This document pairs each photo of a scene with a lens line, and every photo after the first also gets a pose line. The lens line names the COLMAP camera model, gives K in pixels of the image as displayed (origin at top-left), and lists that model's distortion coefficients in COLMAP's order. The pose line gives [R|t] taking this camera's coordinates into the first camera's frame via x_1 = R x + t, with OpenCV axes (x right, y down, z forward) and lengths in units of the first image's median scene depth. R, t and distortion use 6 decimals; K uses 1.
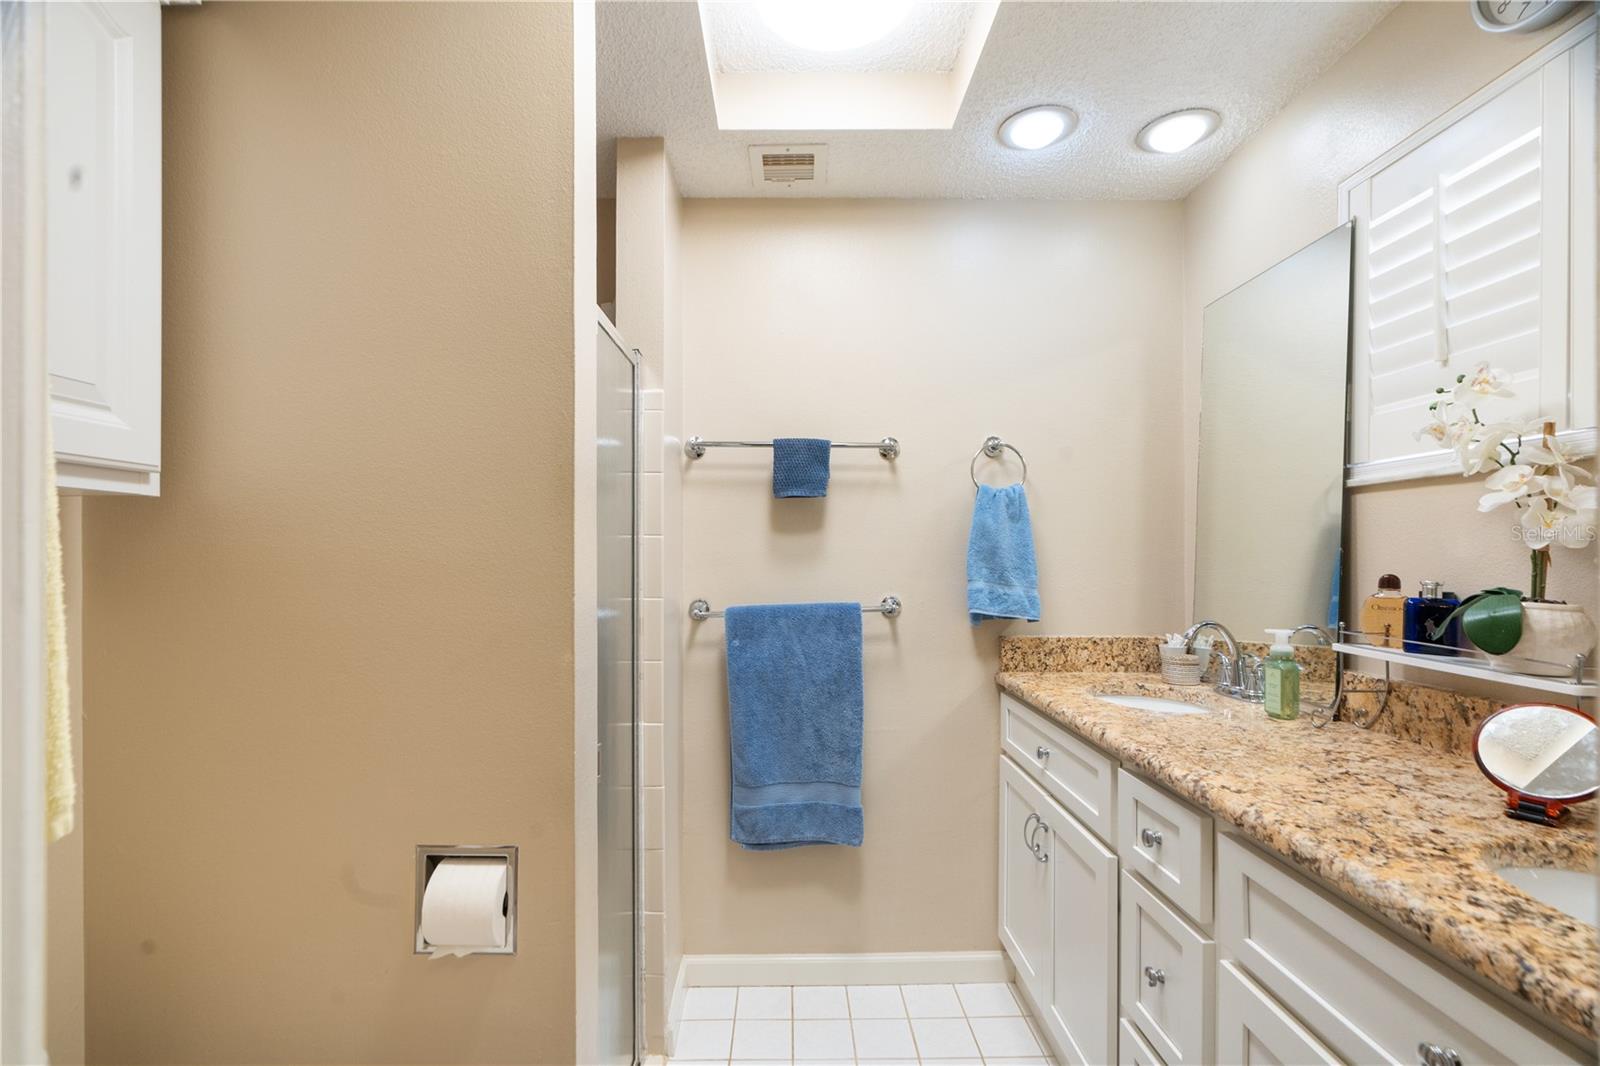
lens RADIAL K [[737.2, 0, 790.6], [0, 737.2, 536.8], [0, 0, 1]] dist [-0.005783, 0.002738]
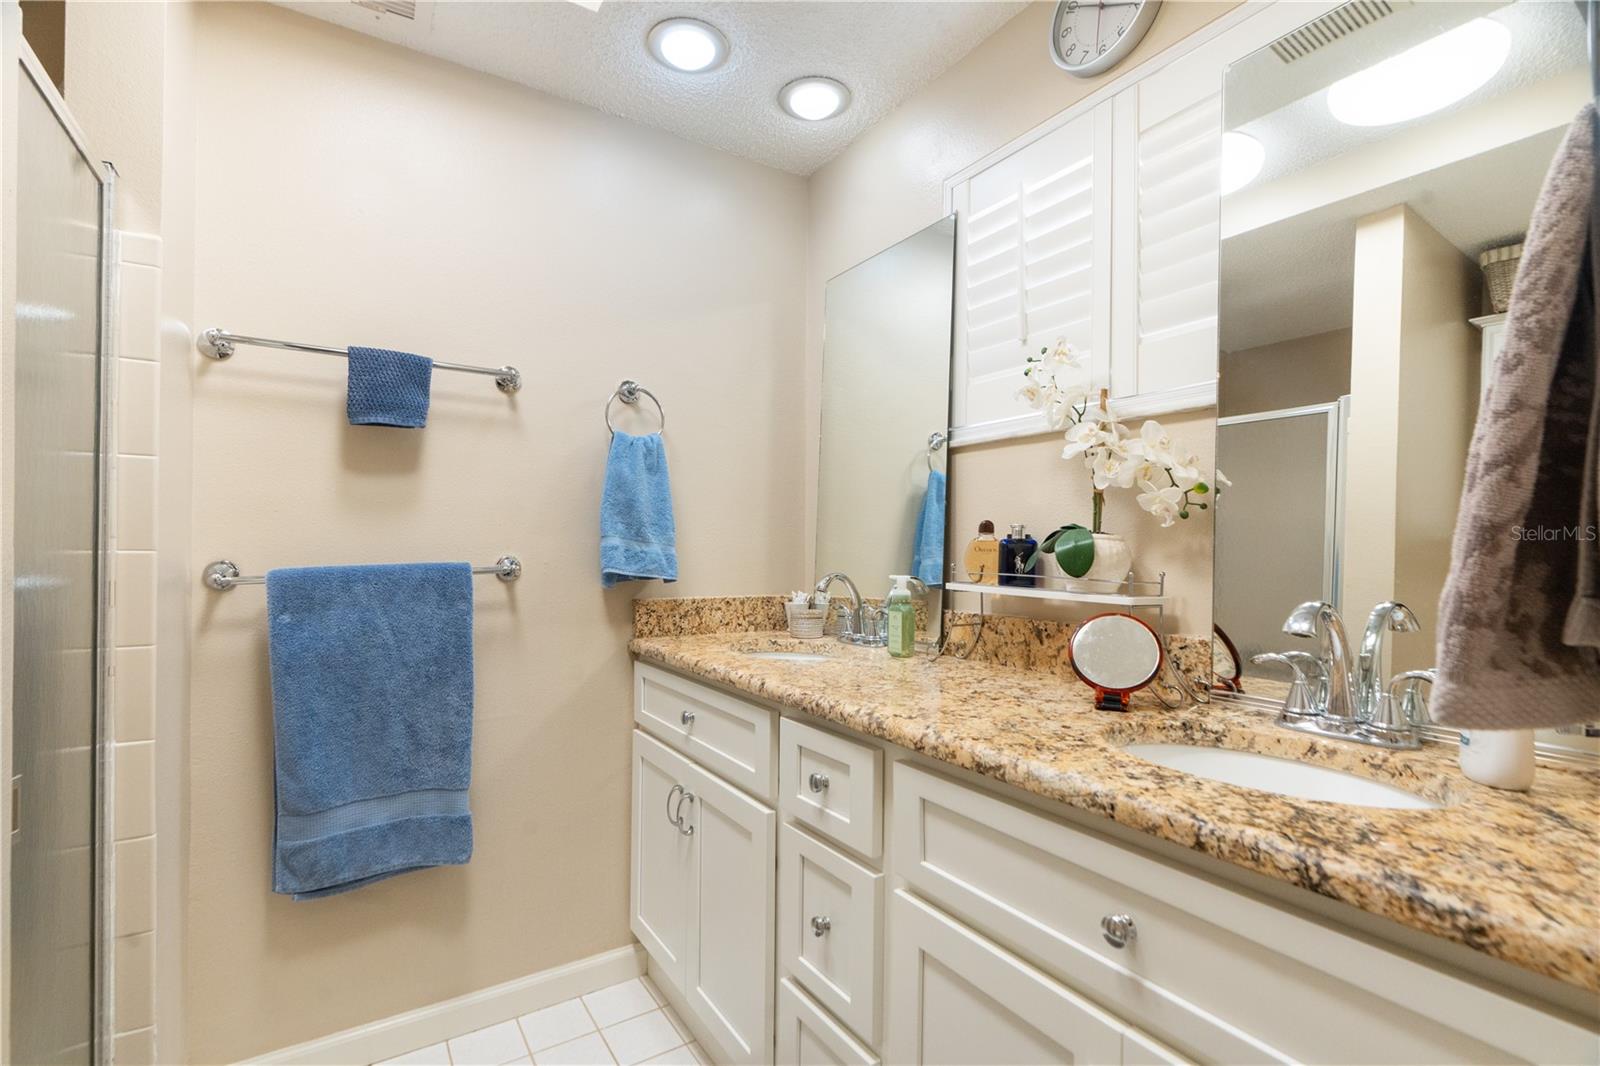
lens RADIAL K [[737.2, 0, 790.6], [0, 737.2, 536.8], [0, 0, 1]] dist [-0.005783, 0.002738]
pose [[0.850036, 0.012904, 0.526567, -0.035663], [-0.015743, 0.999876, 0.000911, 0.059036], [-0.526490, -0.009064, 0.850133, 0.136363]]
